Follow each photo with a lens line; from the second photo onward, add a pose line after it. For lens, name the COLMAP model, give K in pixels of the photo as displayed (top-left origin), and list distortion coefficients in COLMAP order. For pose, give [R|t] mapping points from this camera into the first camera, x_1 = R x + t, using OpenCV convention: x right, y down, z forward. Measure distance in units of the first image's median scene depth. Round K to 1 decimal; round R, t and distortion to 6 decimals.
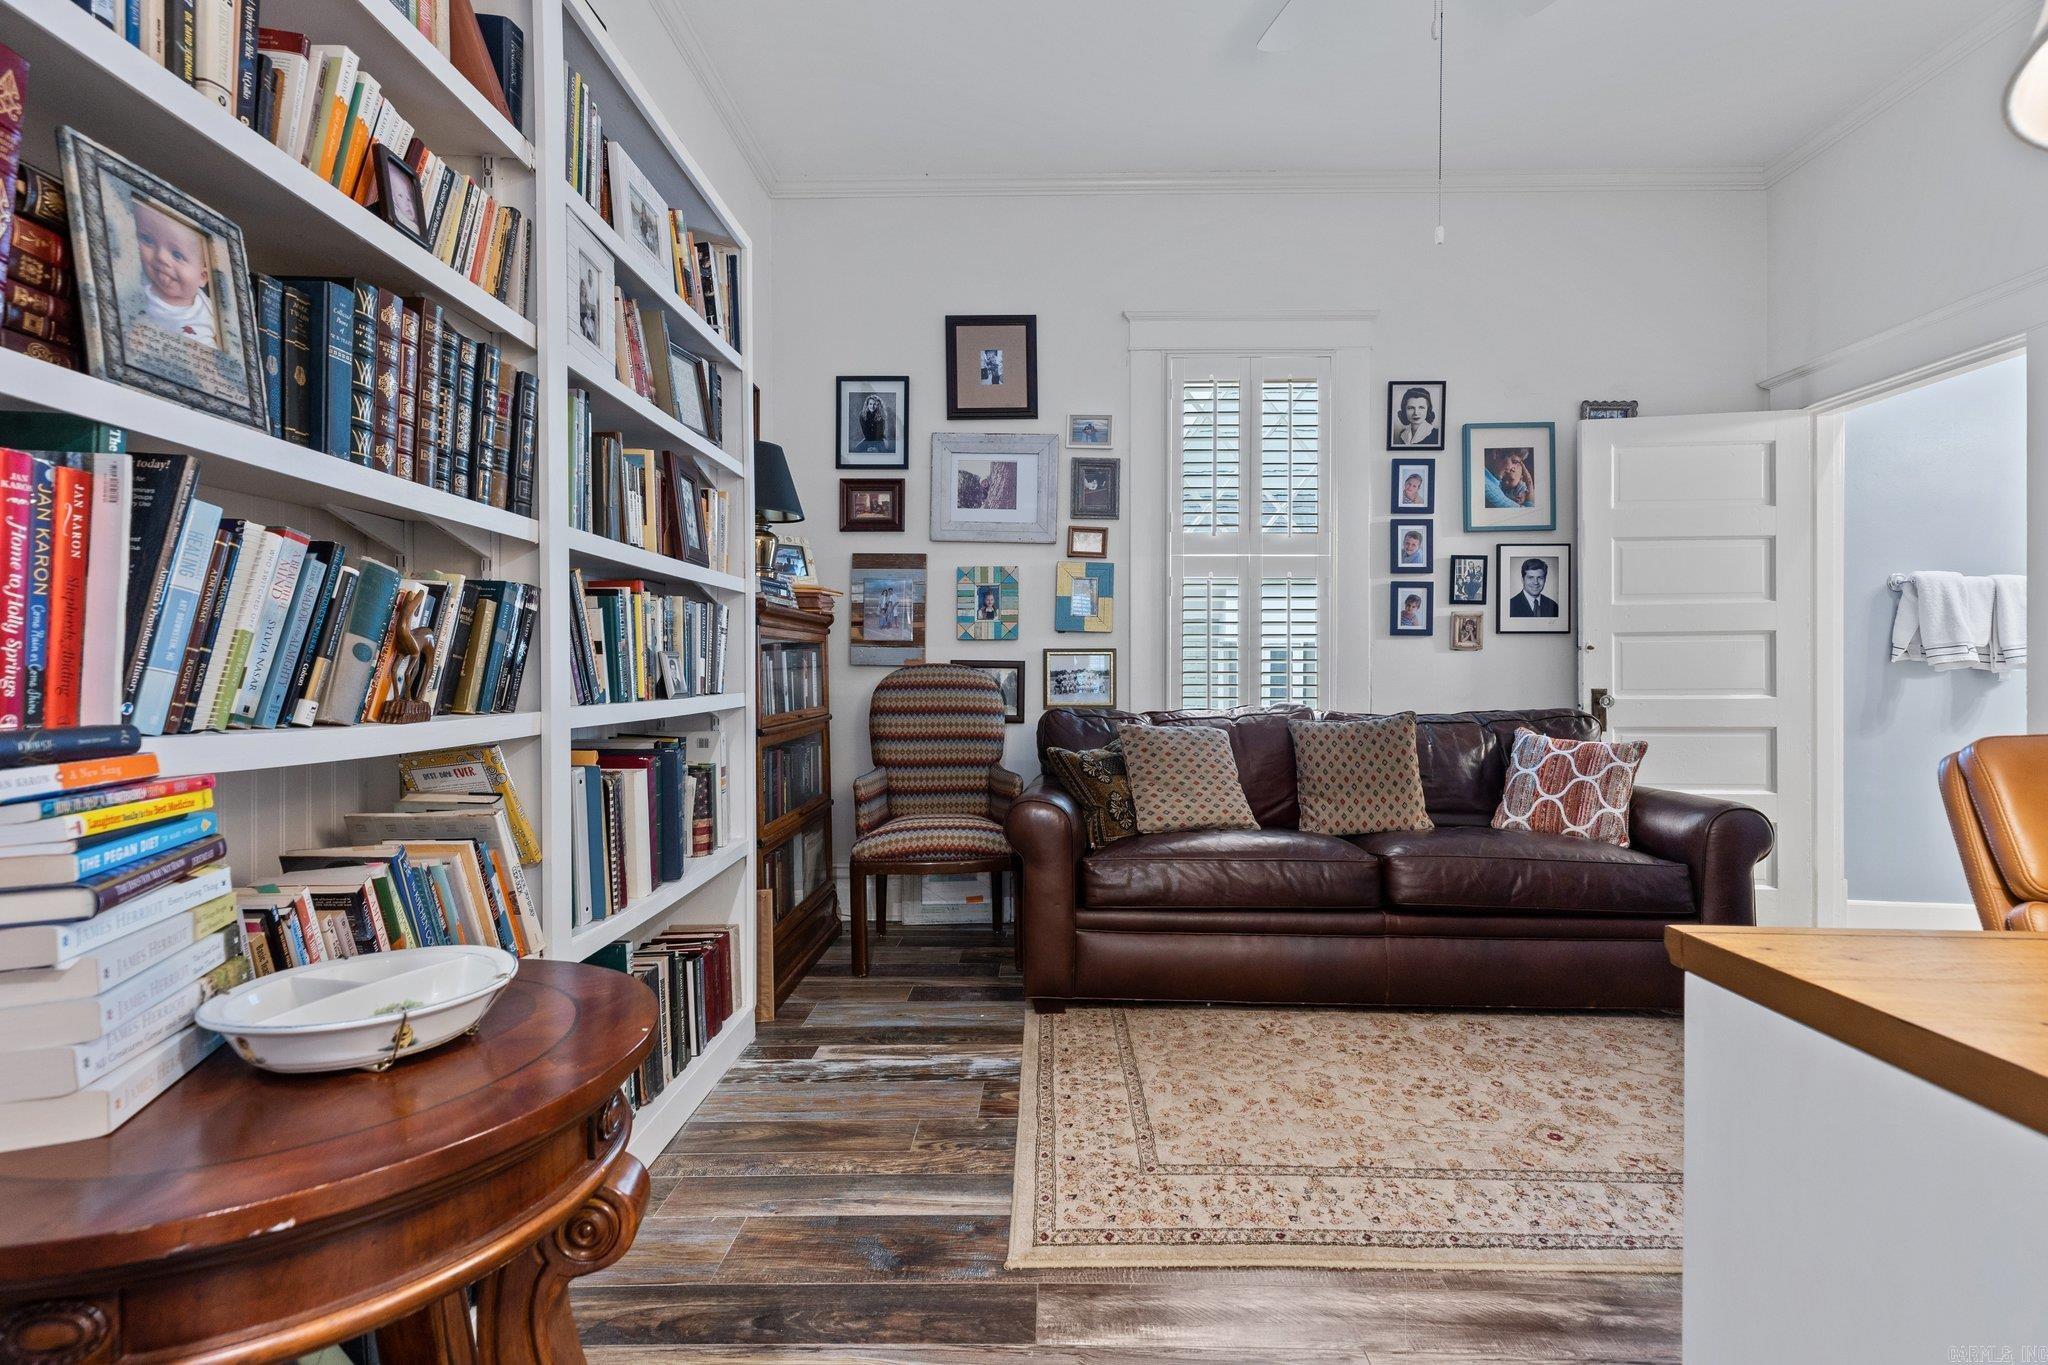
lens RADIAL K [[929.8, 0, 1032.7], [0, 929.8, 681.3], [0, 0, 1]] dist [0.004621, -0.000800]
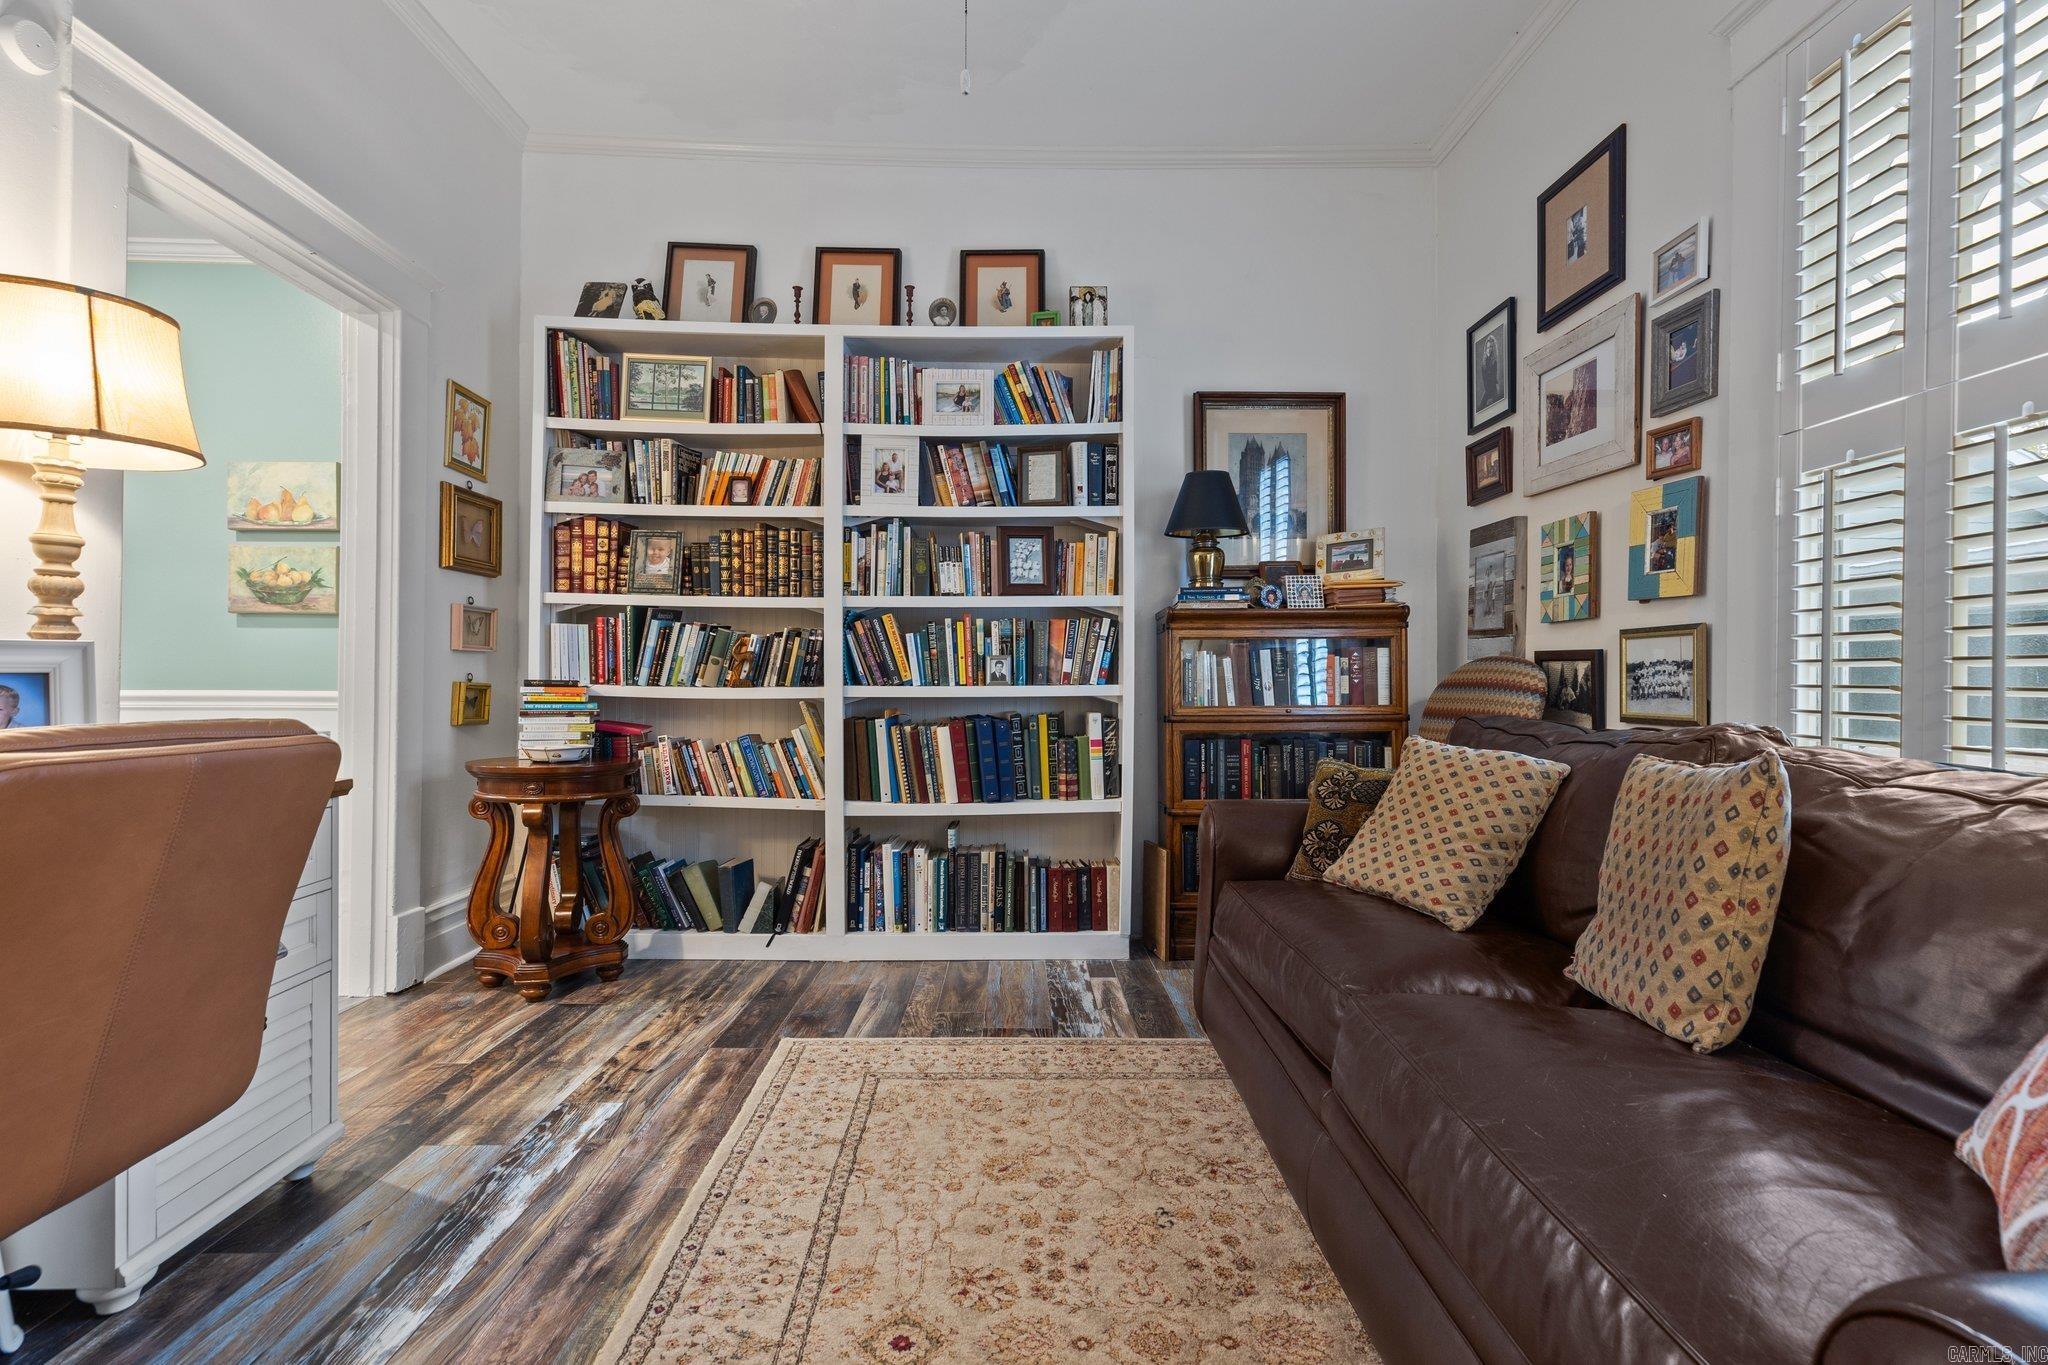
lens RADIAL K [[929.8, 0, 1024.0], [0, 929.8, 679.5], [0, 0, 1]] dist [0.004621, -0.000800]
pose [[0.035565, 0.001618, -0.999366, 1.012879], [-0.009174, 0.999957, 0.001293, 0.004987], [0.999325, 0.009122, 0.035578, 0.867689]]
